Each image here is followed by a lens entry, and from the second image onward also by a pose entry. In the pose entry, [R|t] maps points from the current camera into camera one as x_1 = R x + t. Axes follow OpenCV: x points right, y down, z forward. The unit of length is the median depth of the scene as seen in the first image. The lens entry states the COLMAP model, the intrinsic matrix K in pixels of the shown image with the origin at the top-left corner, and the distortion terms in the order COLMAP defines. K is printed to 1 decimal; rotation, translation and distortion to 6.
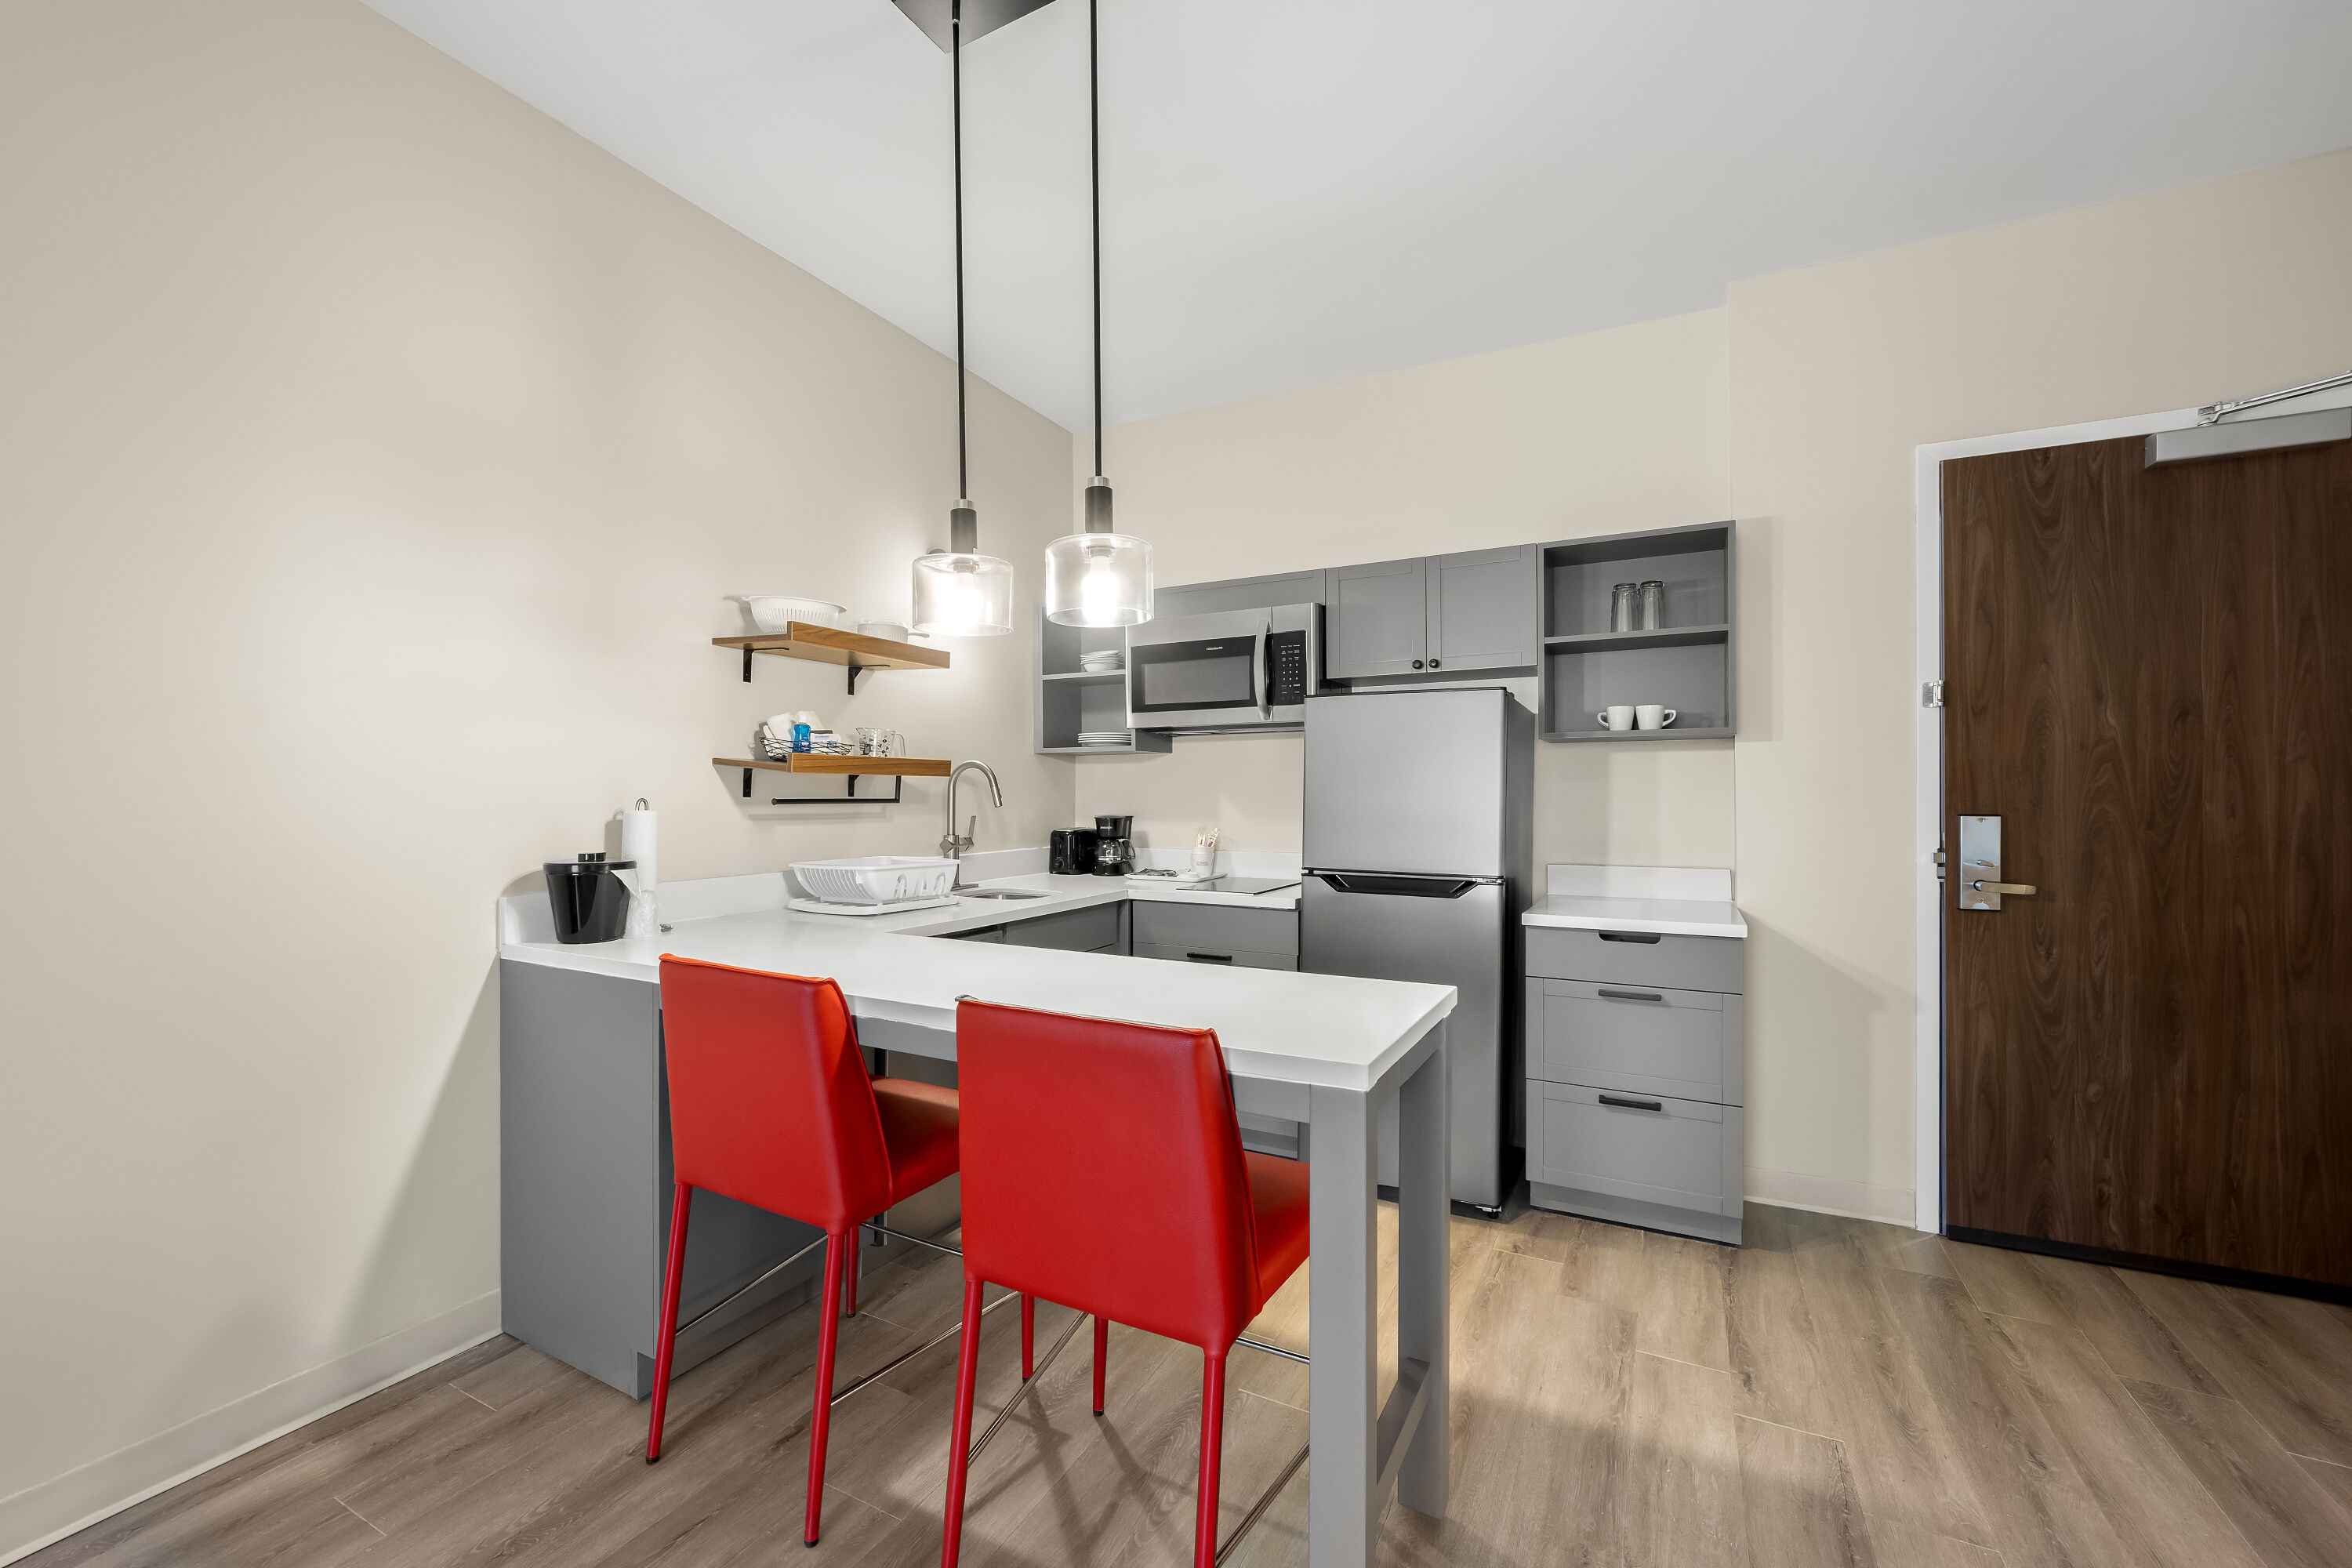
lens RADIAL K [[909.7, 0, 1166.1], [0, 909.7, 792.4], [0, 0, 1]] dist [0.000629, 0.000167]
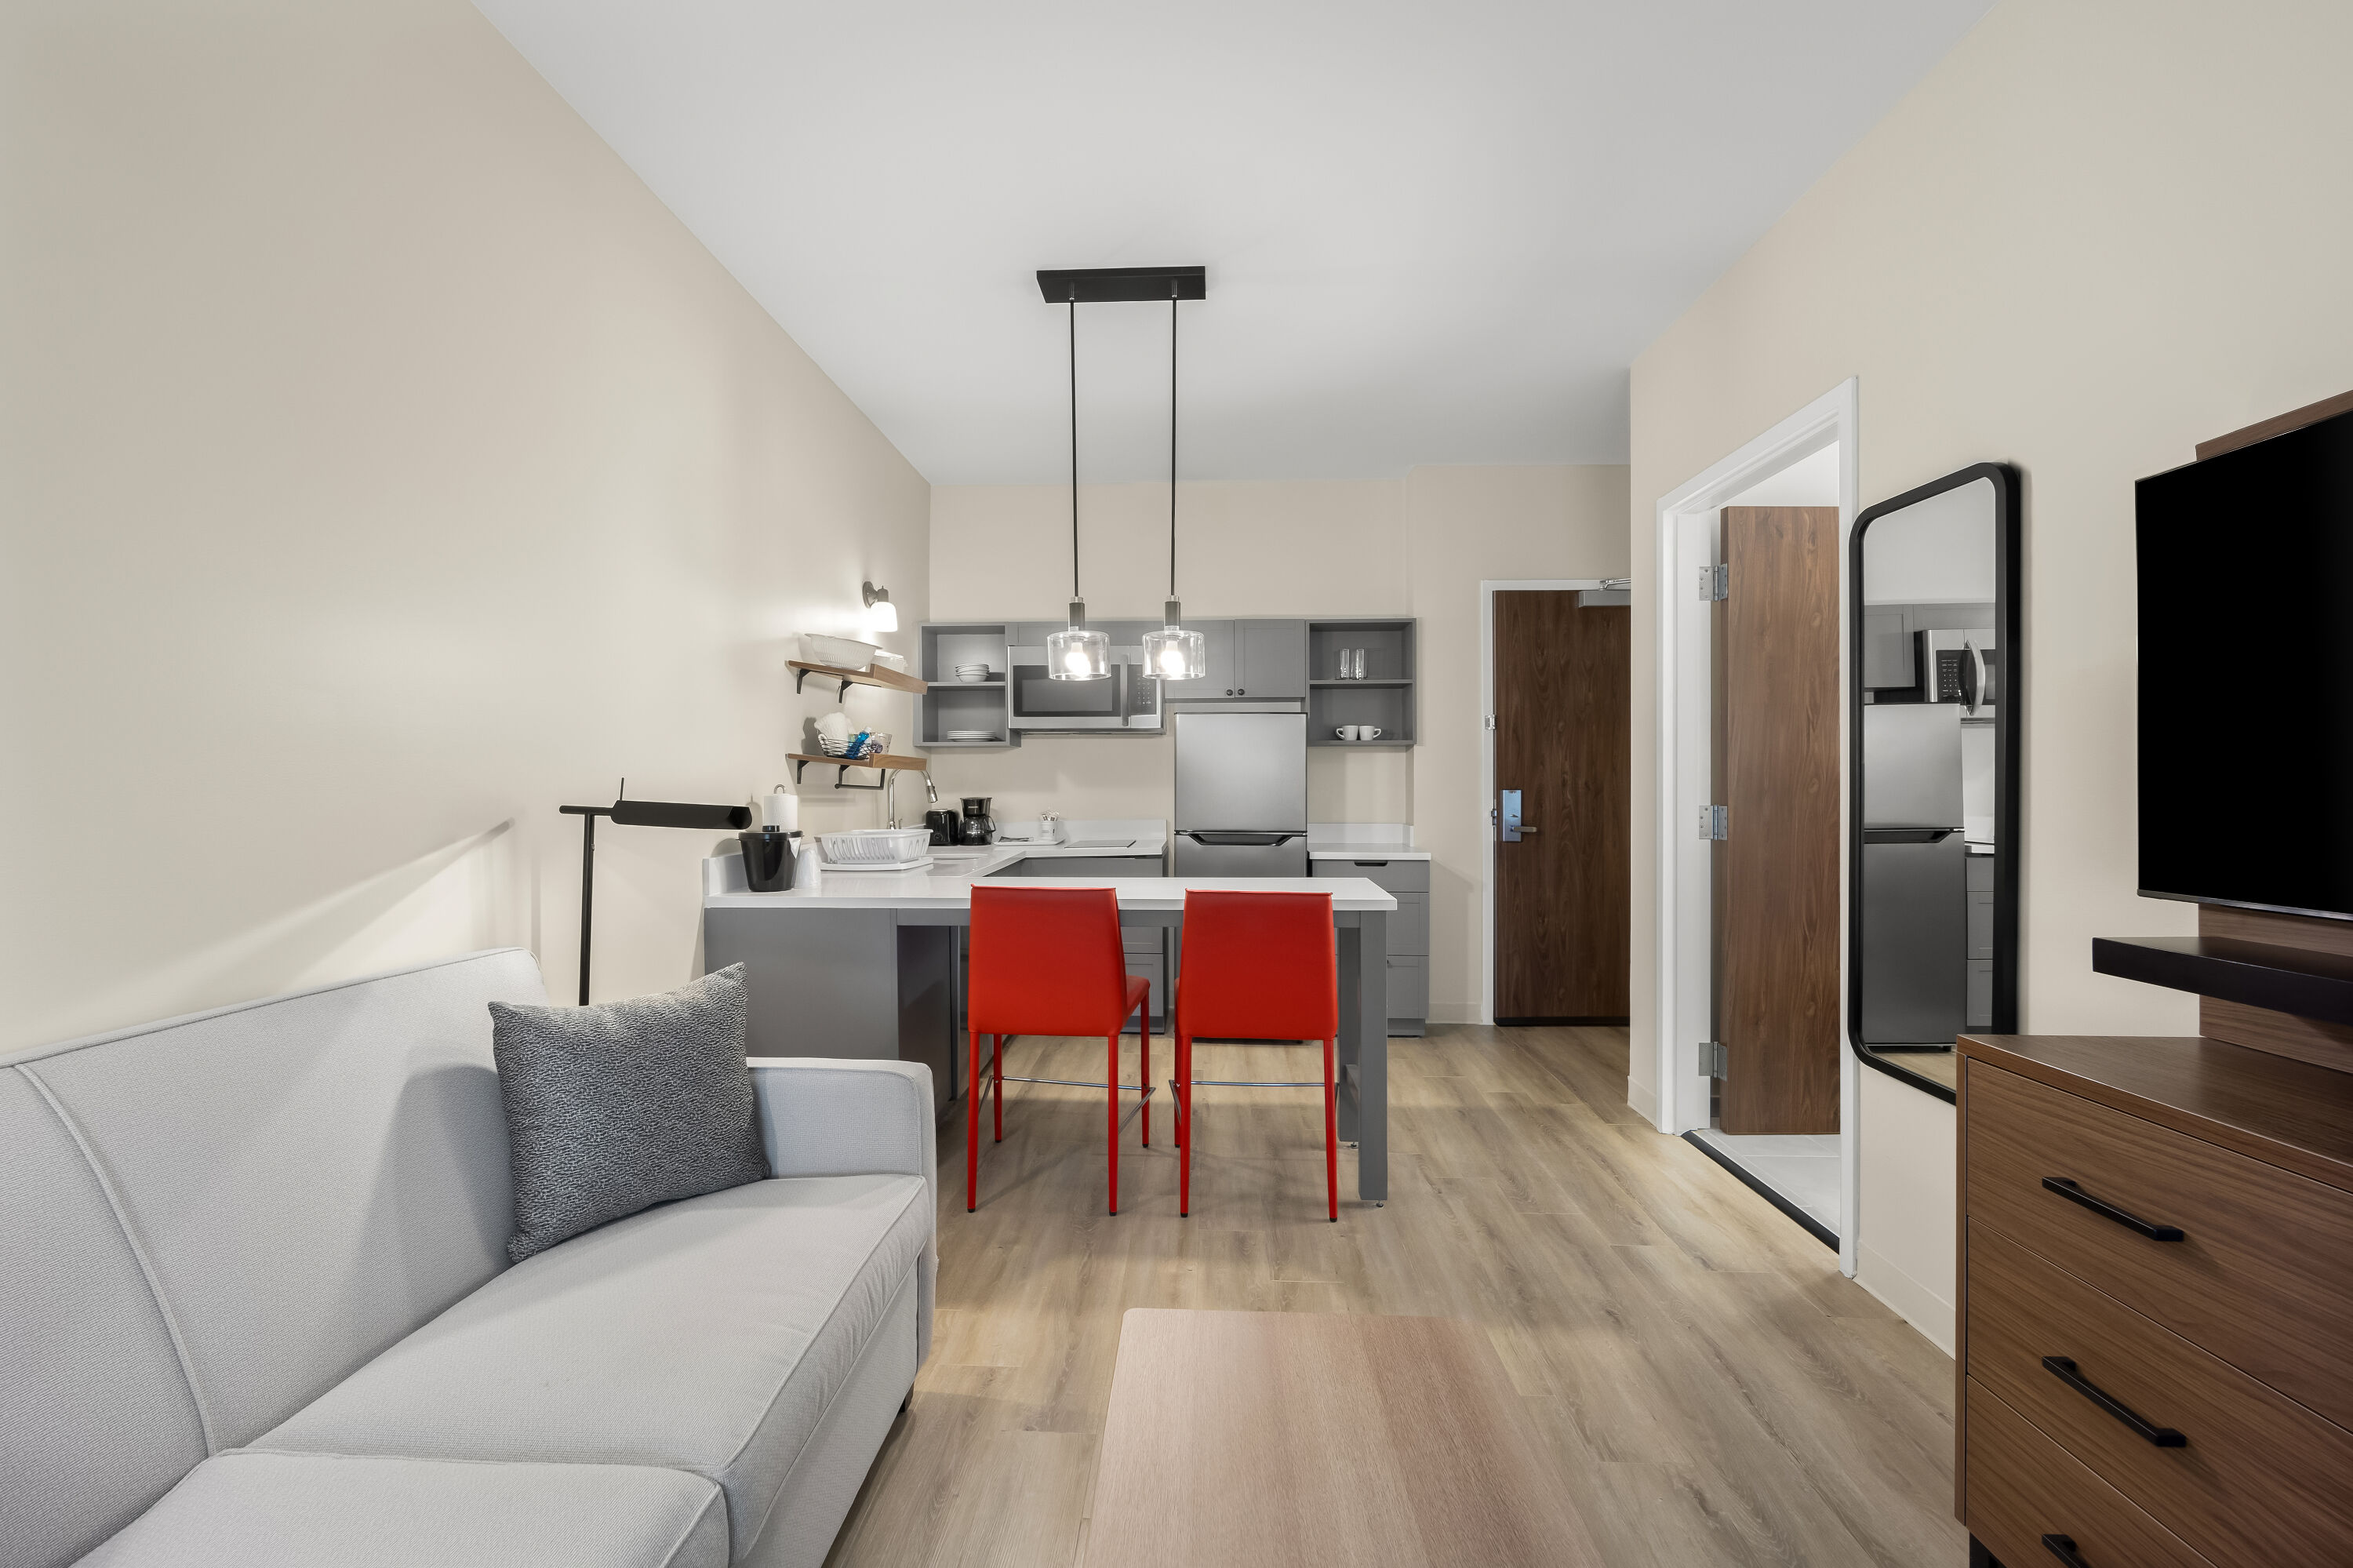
lens RADIAL K [[910.1, 0, 1166.6], [0, 910.1, 792.4], [0, 0, 1]] dist [0.000629, 0.000167]
pose [[0.902295, -0.008030, 0.431044, -0.535953], [0.002539, 0.999908, 0.013313, 0.004075], [-0.431111, -0.010918, 0.902233, -0.358713]]
